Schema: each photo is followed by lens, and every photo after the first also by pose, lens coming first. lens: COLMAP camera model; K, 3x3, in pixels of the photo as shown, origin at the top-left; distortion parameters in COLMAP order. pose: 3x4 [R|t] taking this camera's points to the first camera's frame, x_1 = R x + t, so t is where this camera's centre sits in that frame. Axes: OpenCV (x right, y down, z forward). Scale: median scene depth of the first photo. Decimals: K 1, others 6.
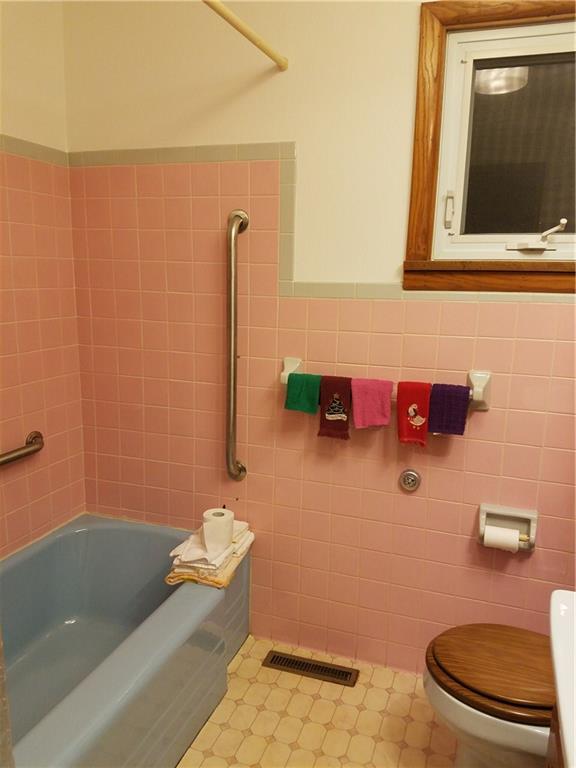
lens RADIAL K [[604.7, 0, 283.2], [0, 604.7, 383.8], [0, 0, 1]] dist [0.086953, -0.084695]
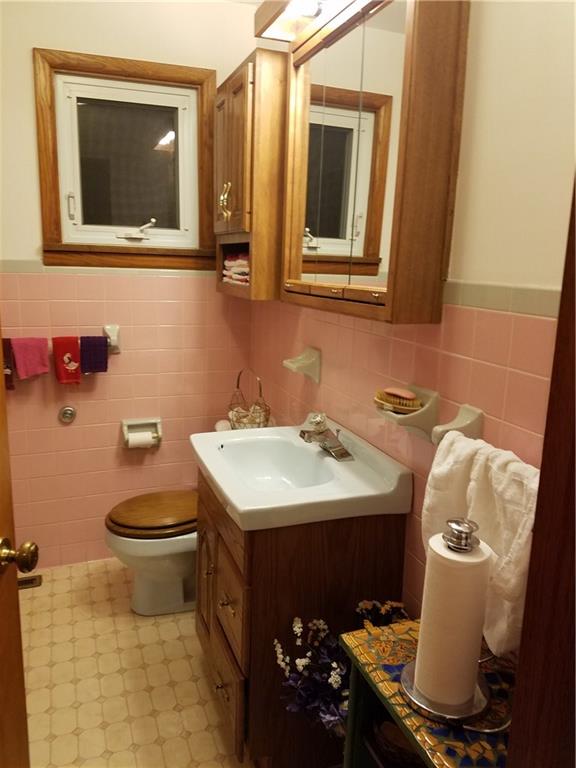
lens RADIAL K [[604.7, 0, 289.2], [0, 604.7, 385.1], [0, 0, 1]] dist [0.086953, -0.084695]
pose [[0.751295, -0.135392, 0.645929, -0.286998], [0.111305, 0.990705, 0.078199, 0.051141], [-0.650513, 0.013145, 0.759381, -0.316715]]
